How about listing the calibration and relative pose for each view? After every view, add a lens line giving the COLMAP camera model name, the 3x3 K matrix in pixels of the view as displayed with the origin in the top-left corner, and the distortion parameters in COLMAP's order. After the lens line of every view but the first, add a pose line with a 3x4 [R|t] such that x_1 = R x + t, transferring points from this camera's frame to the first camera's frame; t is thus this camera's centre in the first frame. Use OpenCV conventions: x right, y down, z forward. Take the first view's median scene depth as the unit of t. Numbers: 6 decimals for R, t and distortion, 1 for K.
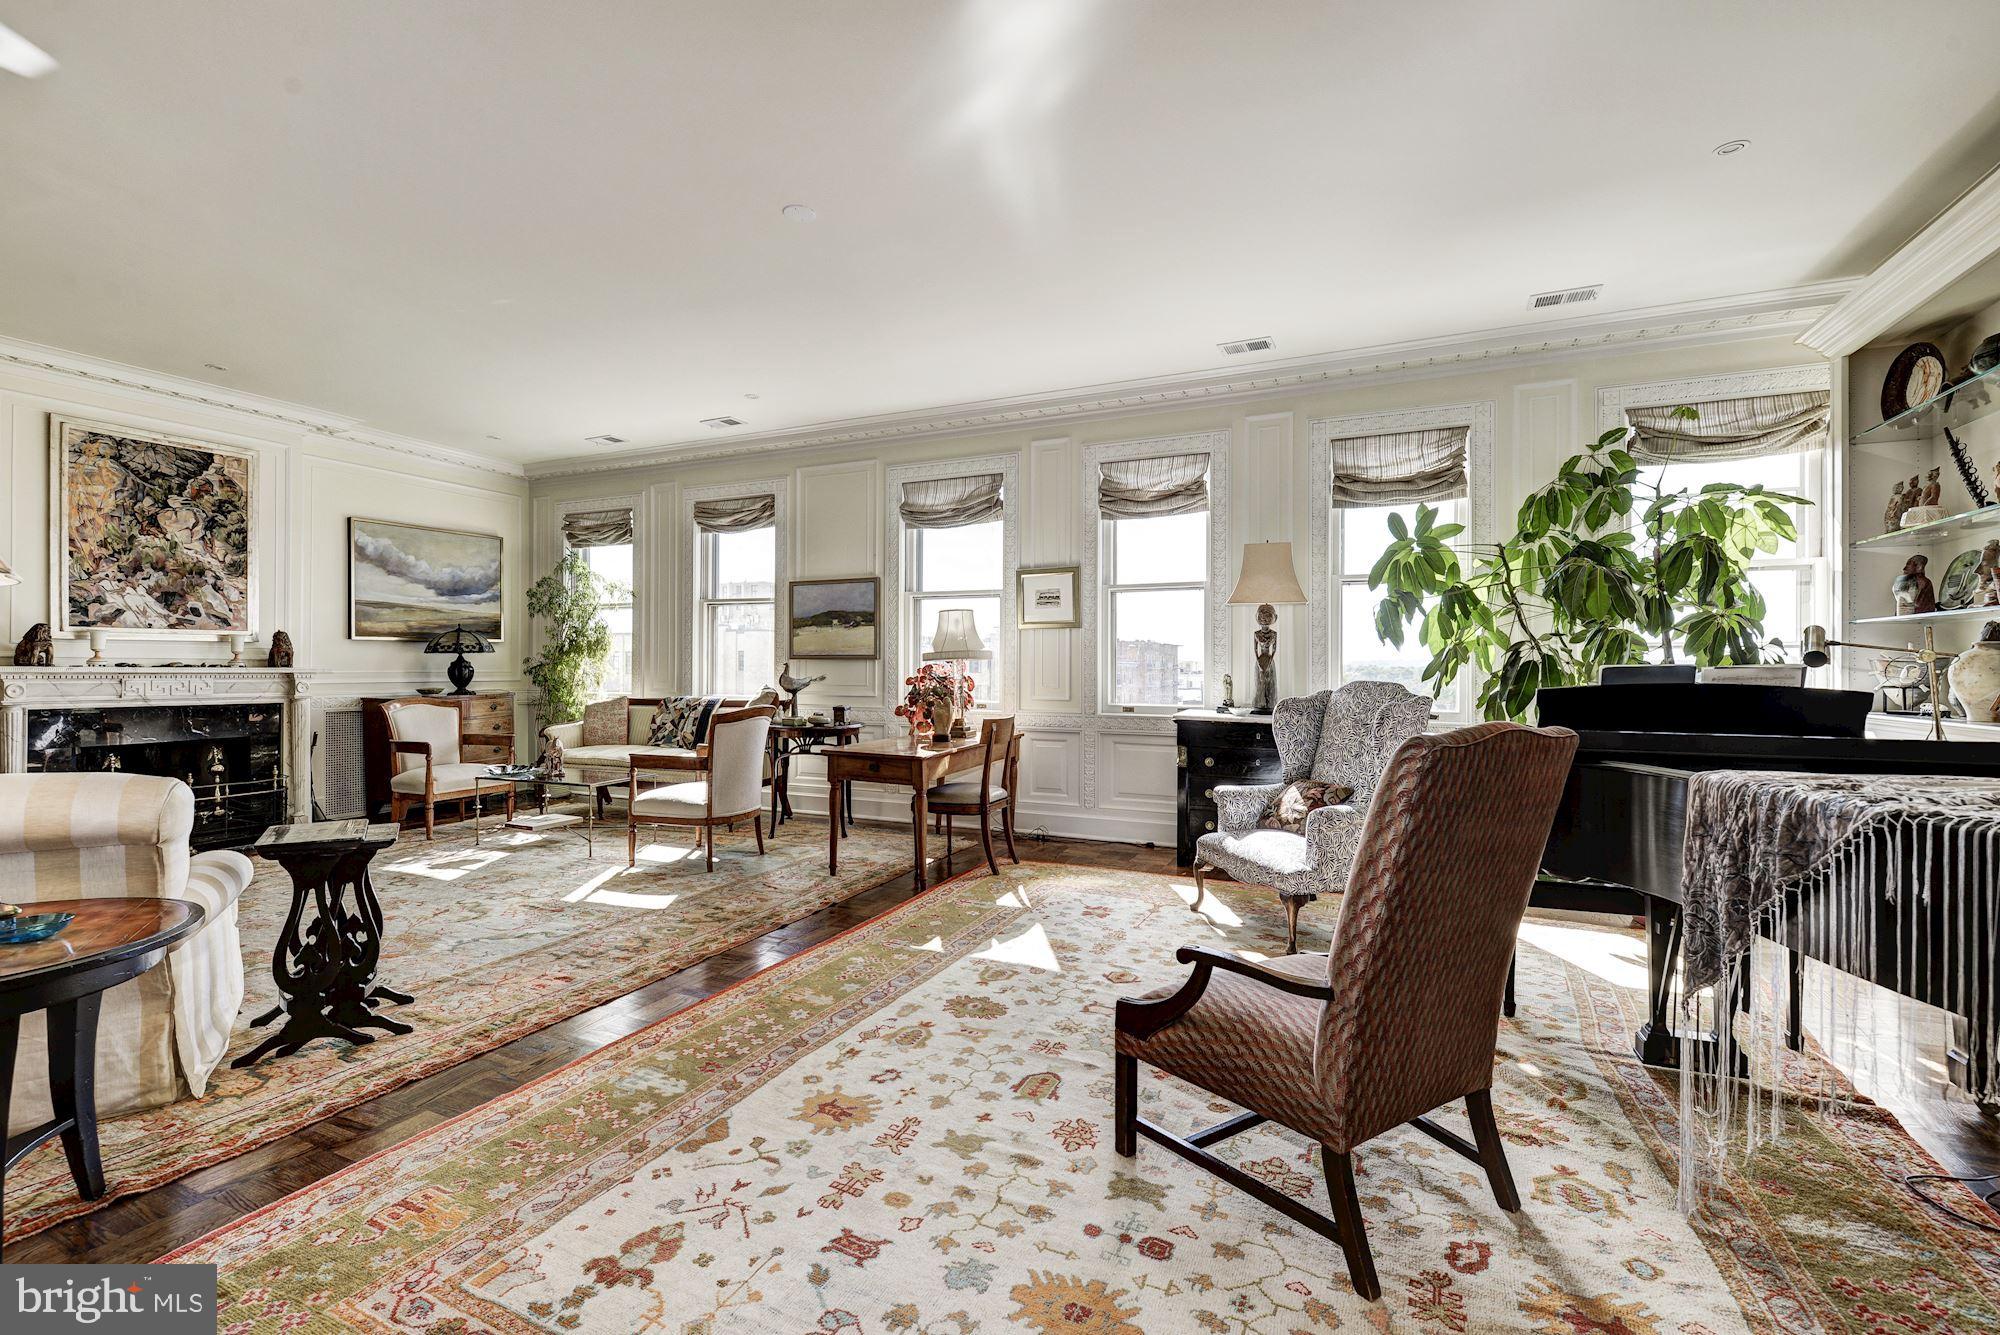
lens RADIAL K [[864.2, 0, 1018.0], [0, 864.2, 667.4], [0, 0, 1]] dist [0.015897, -0.009892]
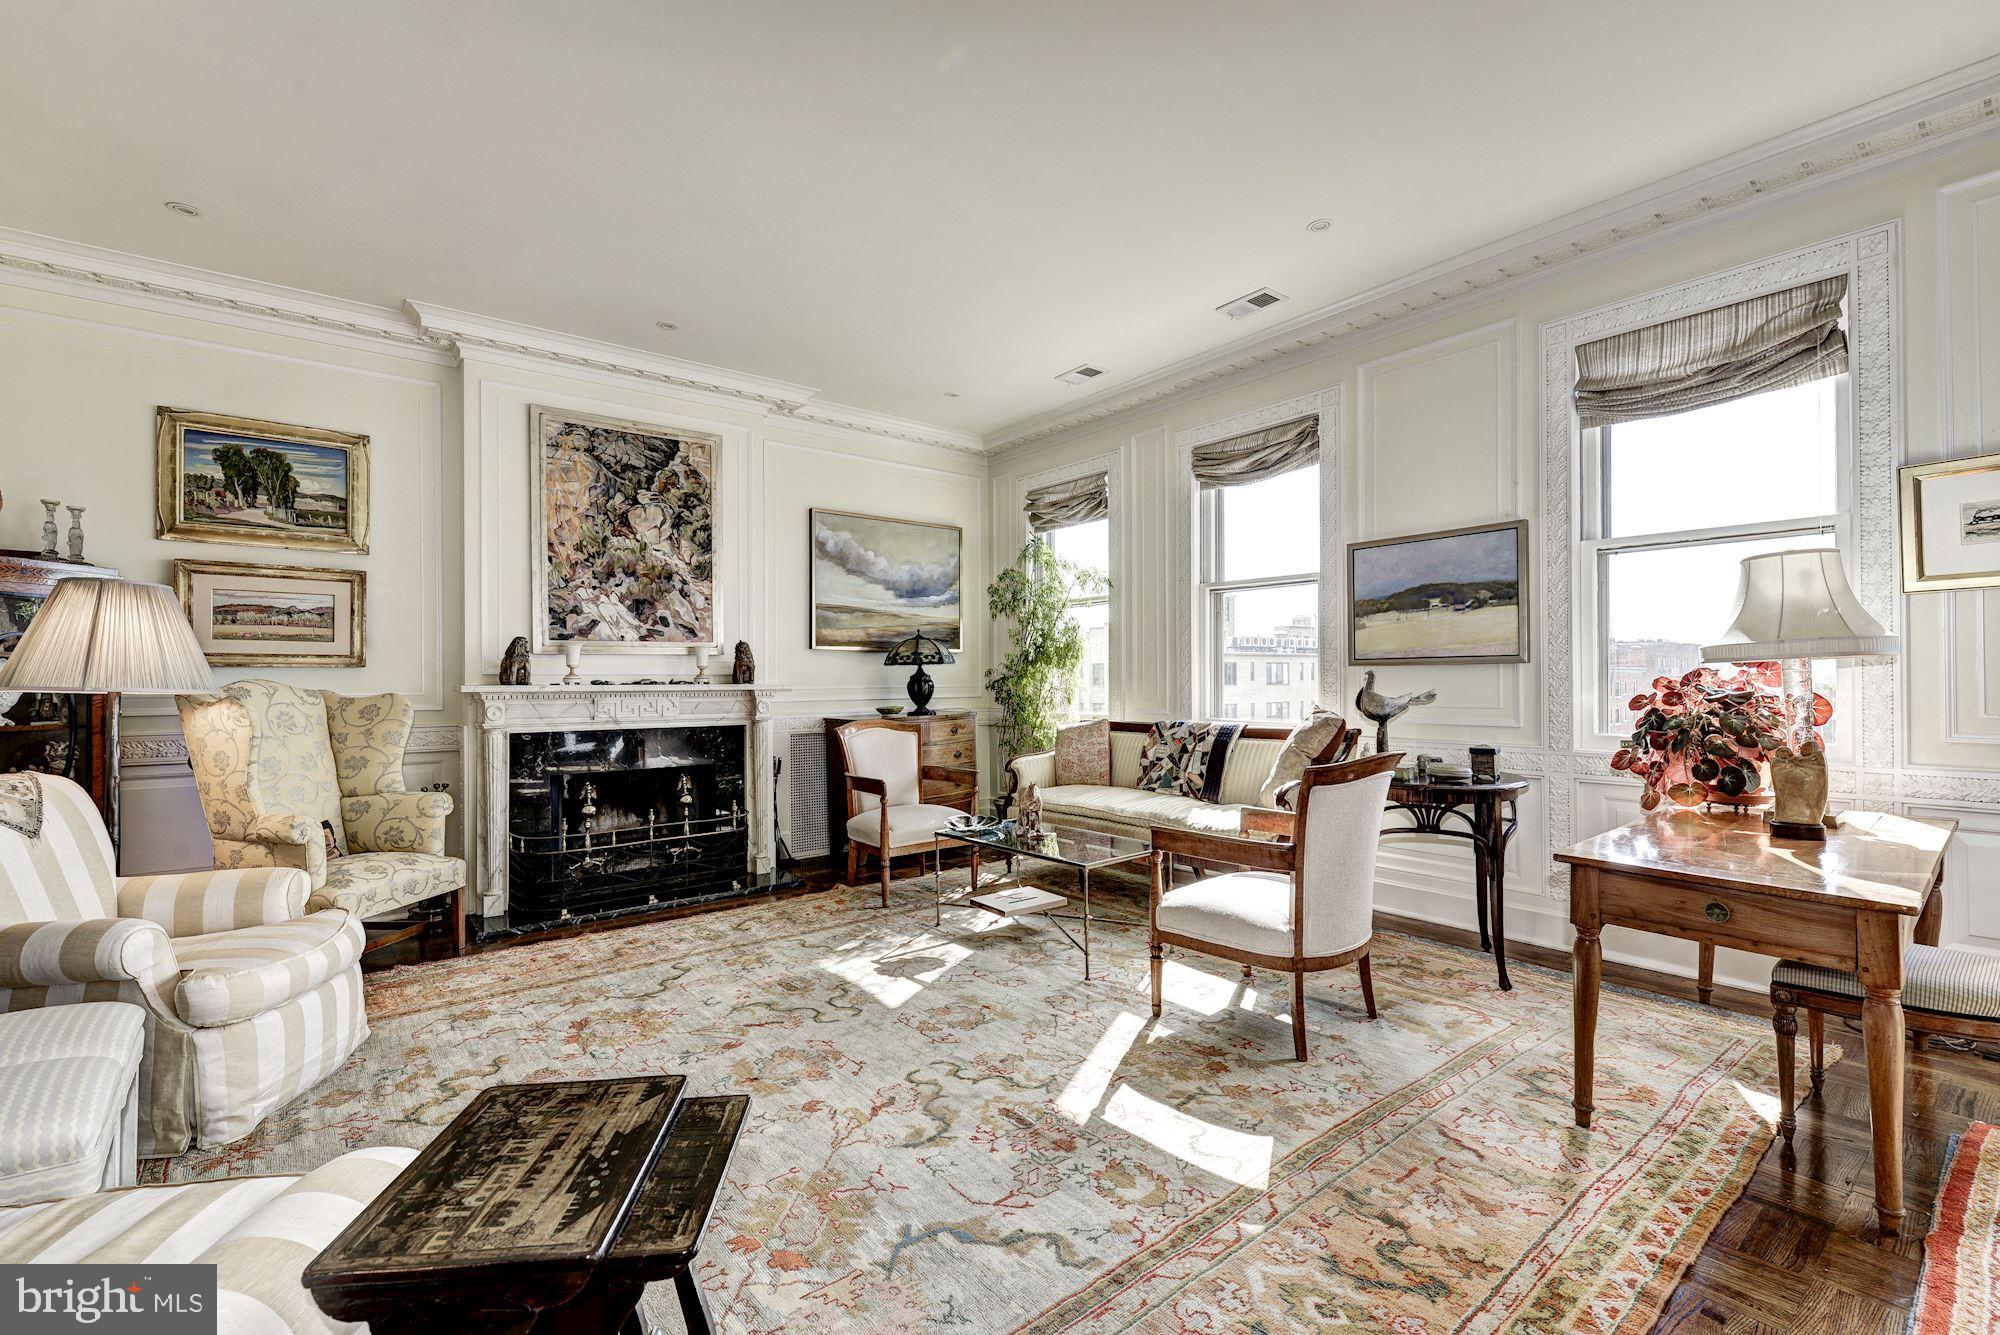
lens RADIAL K [[852.6, 0, 993.8], [0, 852.6, 669.8], [0, 0, 1]] dist [-0.000562, -0.000110]
pose [[0.880084, -0.014356, -0.474601, -0.214531], [0.009563, 0.999876, -0.012512, -0.000883], [0.474722, 0.006473, 0.880112, 0.352149]]
